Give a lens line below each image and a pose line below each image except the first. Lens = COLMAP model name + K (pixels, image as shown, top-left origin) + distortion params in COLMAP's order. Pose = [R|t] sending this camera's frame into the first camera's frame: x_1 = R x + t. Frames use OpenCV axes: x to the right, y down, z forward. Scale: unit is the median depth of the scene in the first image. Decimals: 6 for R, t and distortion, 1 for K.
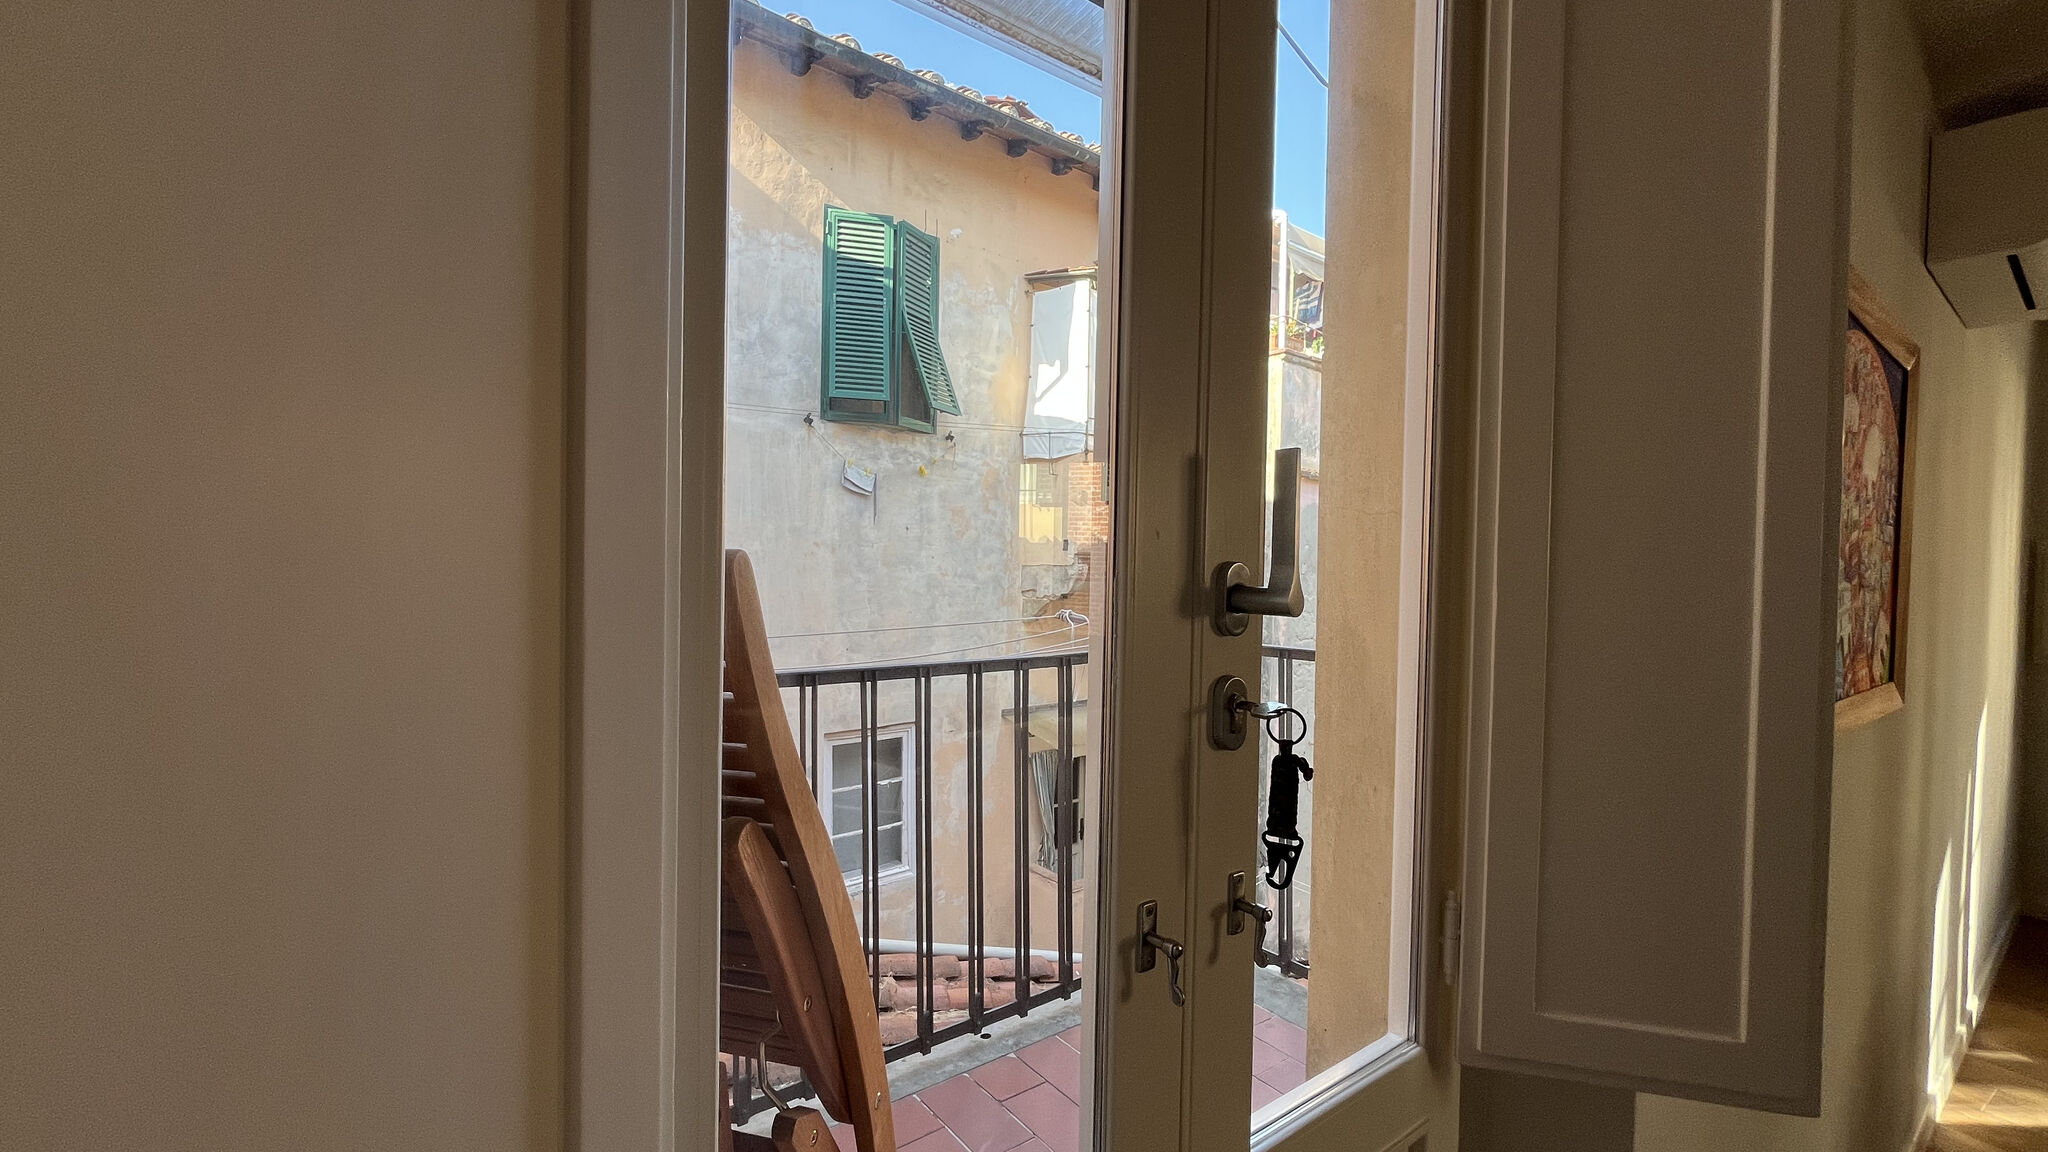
lens RADIAL K [[827.4, 0, 1019.0], [0, 827.4, 576.1], [0, 0, 1]] dist [-0.003496, 0.000276]
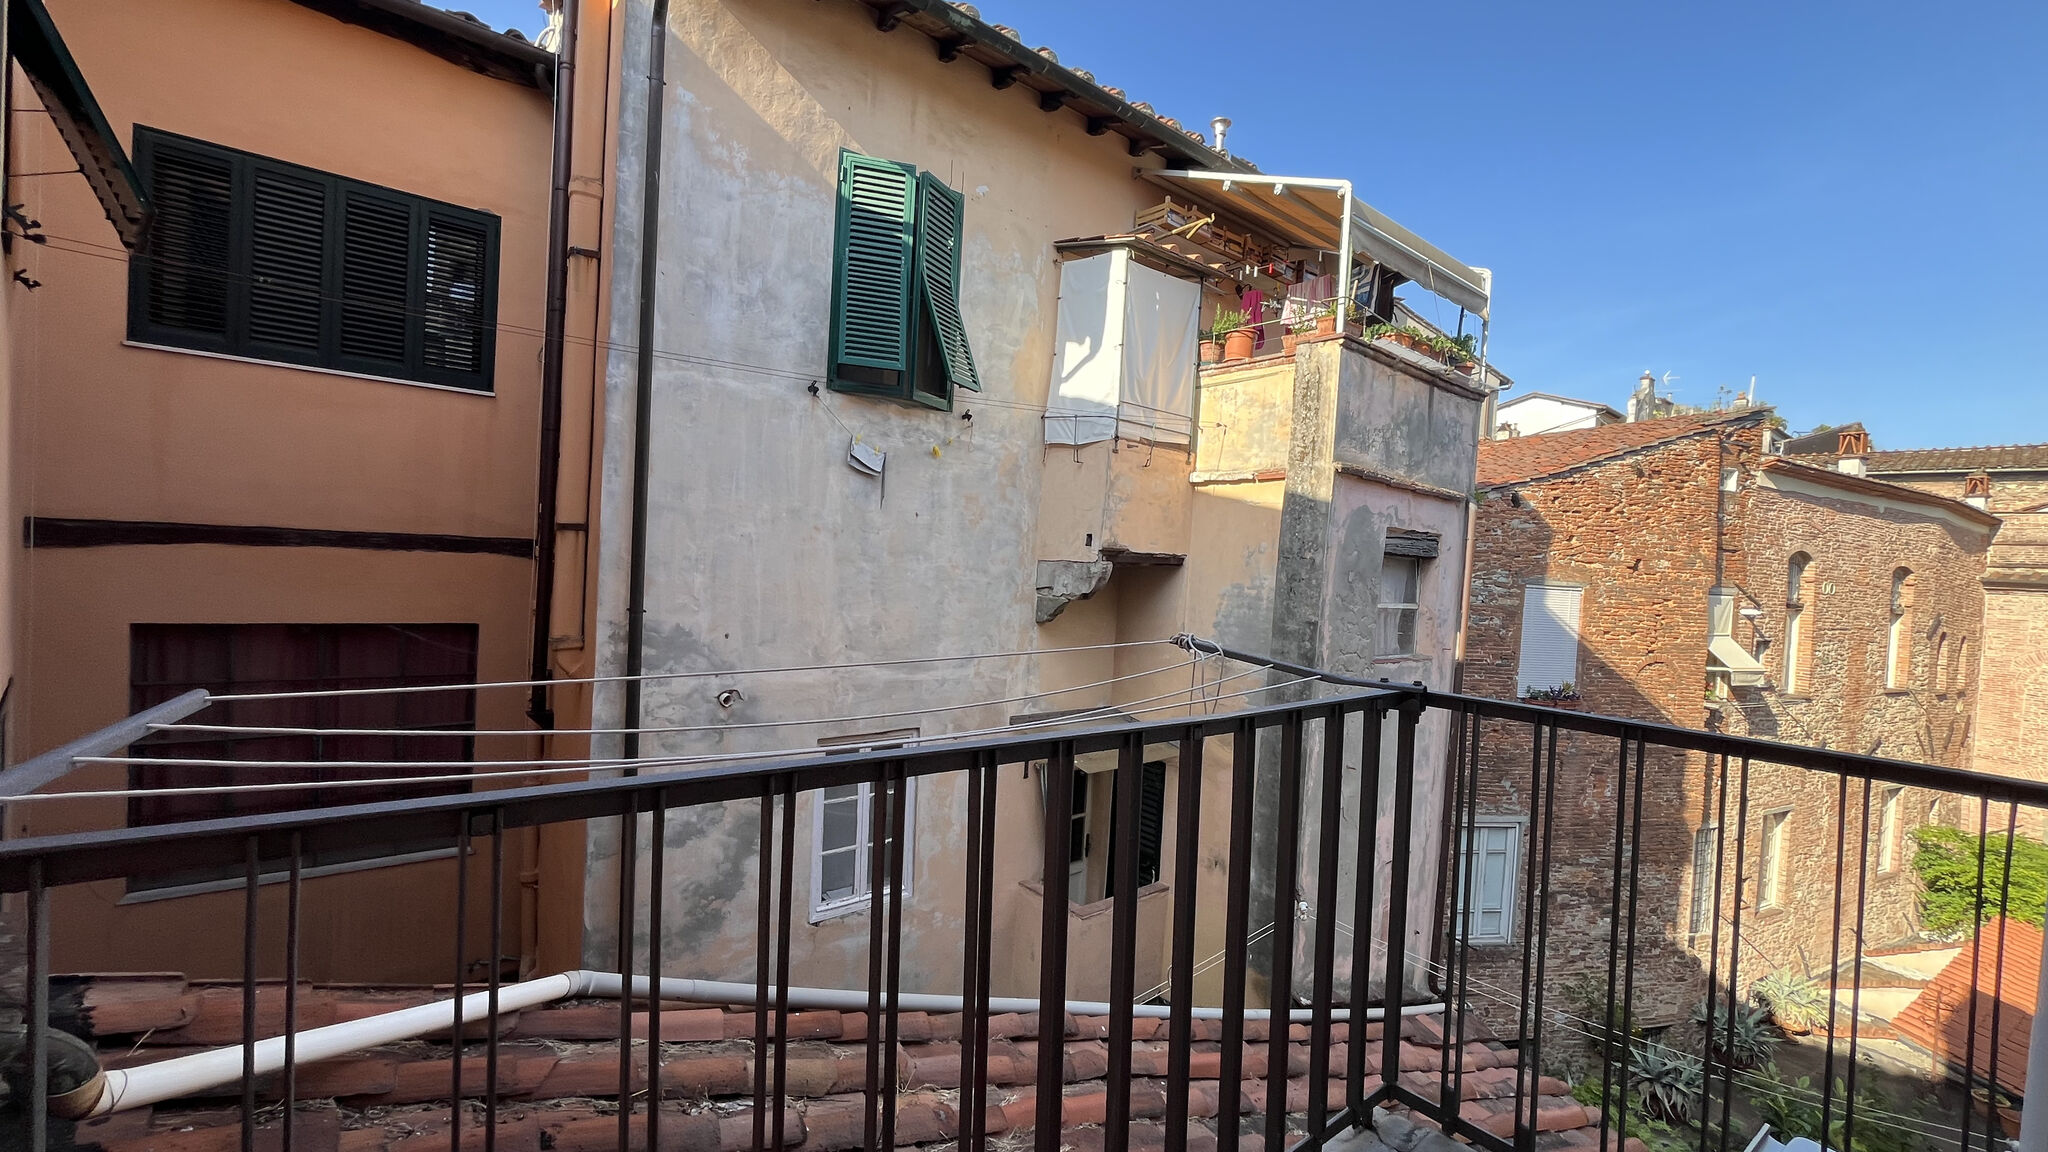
lens RADIAL K [[827.4, 0, 1019.0], [0, 827.4, 576.1], [0, 0, 1]] dist [-0.003496, 0.000276]
pose [[0.998972, 0.039262, 0.022677, -0.041610], [-0.039513, 0.999161, 0.010737, -0.004731], [-0.022236, -0.011622, 0.999685, 0.093005]]
